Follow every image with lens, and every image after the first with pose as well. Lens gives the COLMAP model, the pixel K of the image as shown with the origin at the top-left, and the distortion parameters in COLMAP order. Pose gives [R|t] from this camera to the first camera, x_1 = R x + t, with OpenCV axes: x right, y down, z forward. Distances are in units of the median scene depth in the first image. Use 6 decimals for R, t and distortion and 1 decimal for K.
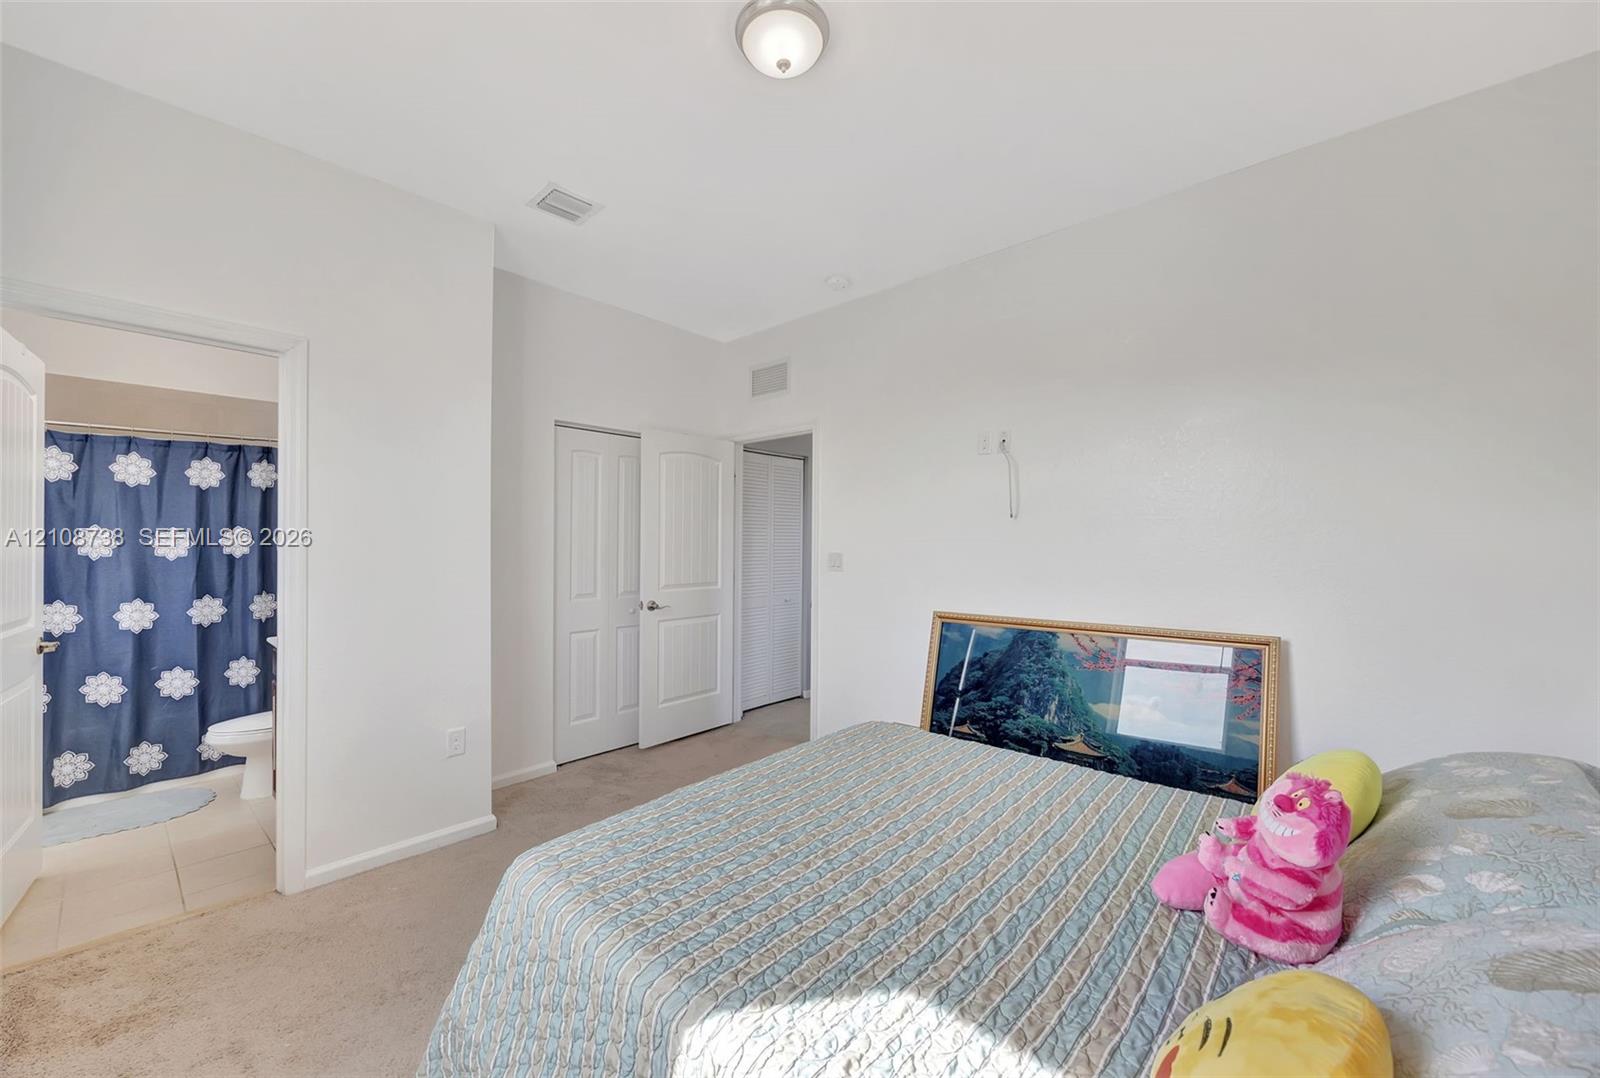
lens RADIAL K [[621.1, 0, 794.6], [0, 621.1, 543.3], [0, 0, 1]] dist [-0.001417, -0.000279]
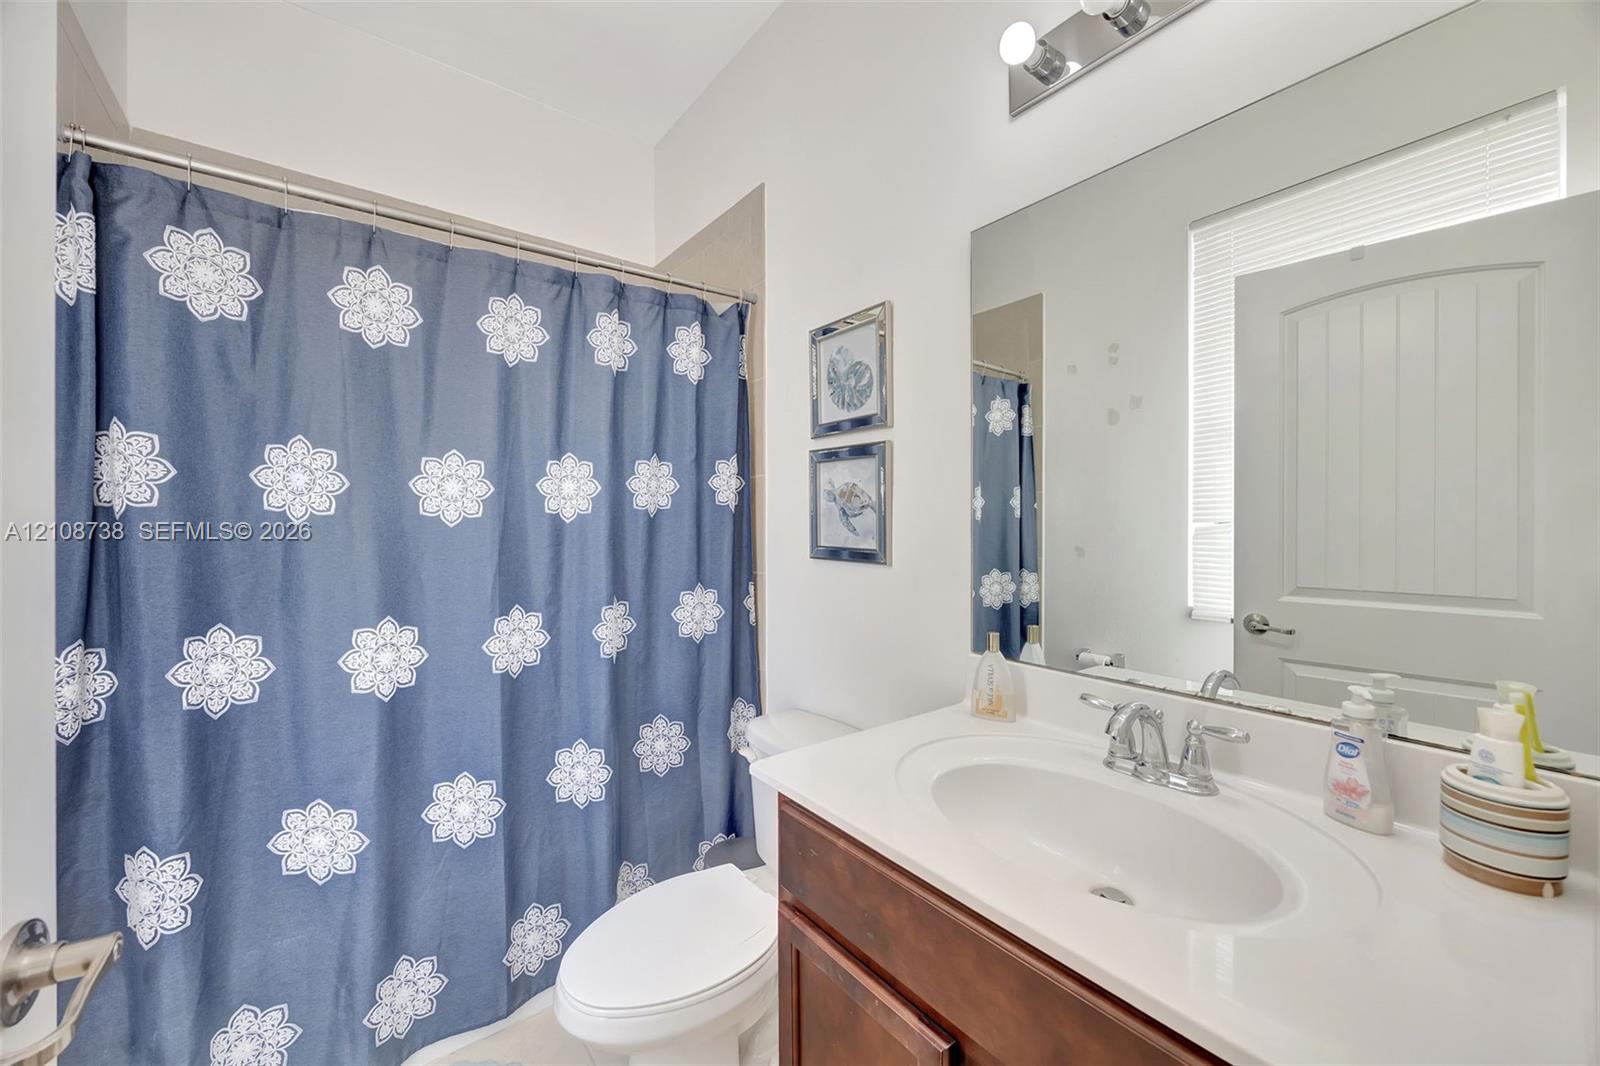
lens RADIAL K [[618.4, 0, 804.3], [0, 618.4, 527.3], [0, 0, 1]] dist [-0.003129, -0.000214]
pose [[0.983362, 0.001128, -0.181654, -0.700765], [0.000199, 0.999973, 0.007285, 0.025550], [0.181658, -0.007200, 0.983335, 0.635684]]
